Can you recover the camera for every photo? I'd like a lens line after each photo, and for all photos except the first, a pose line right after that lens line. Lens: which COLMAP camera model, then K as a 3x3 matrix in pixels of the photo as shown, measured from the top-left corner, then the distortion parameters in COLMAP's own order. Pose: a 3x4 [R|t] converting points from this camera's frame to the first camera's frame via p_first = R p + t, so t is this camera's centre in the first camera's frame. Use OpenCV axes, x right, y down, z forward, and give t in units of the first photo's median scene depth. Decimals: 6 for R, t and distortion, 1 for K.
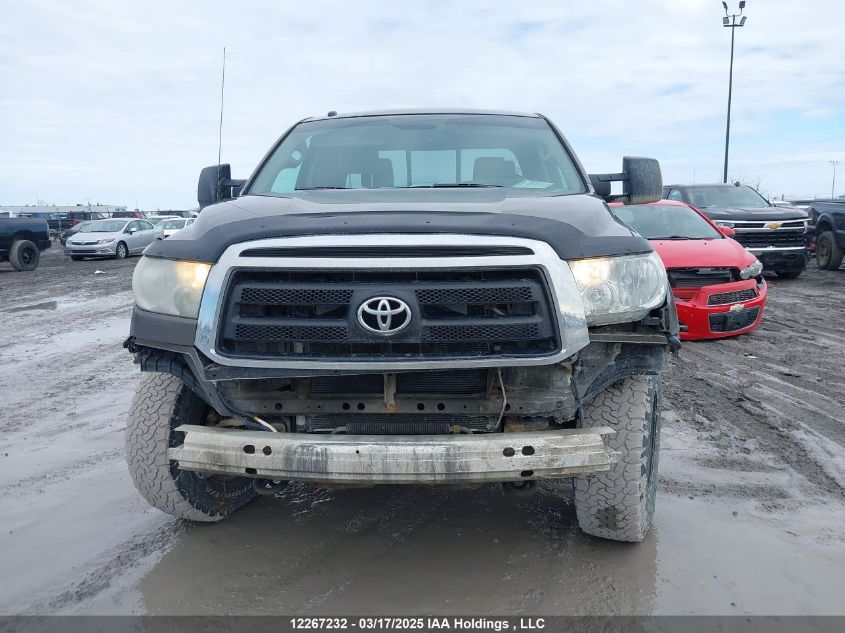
lens RADIAL K [[643.2, 0, 420.7], [0, 643.2, 311.6], [0, 0, 1]] dist [0.053413, -0.025072]
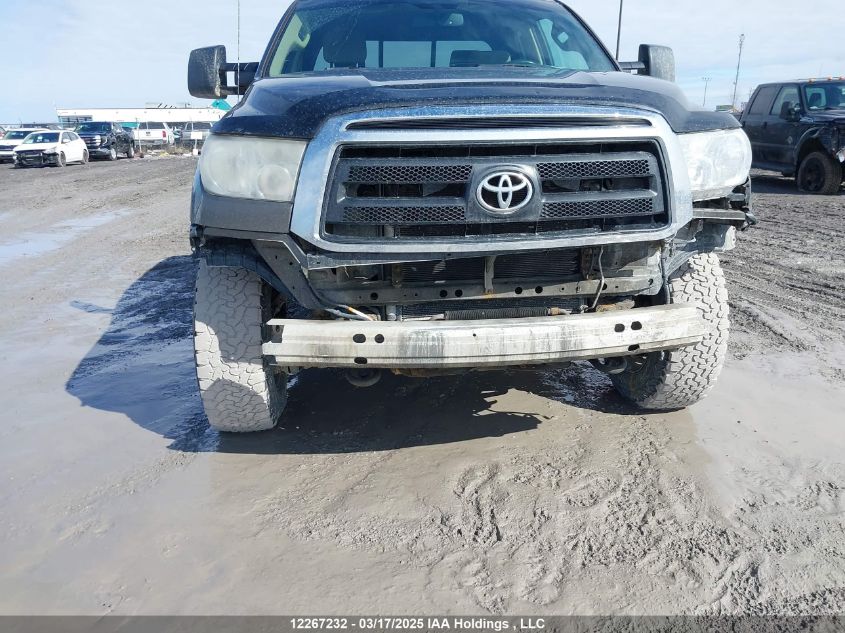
lens RADIAL K [[643.2, 0, 423.1], [0, 643.2, 323.0], [0, 0, 1]] dist [0.053413, -0.025072]
pose [[0.987862, -0.046668, 0.148161, -0.314740], [0.025270, 0.989379, 0.143149, 0.055332], [-0.153268, -0.137667, 0.978548, 0.049043]]
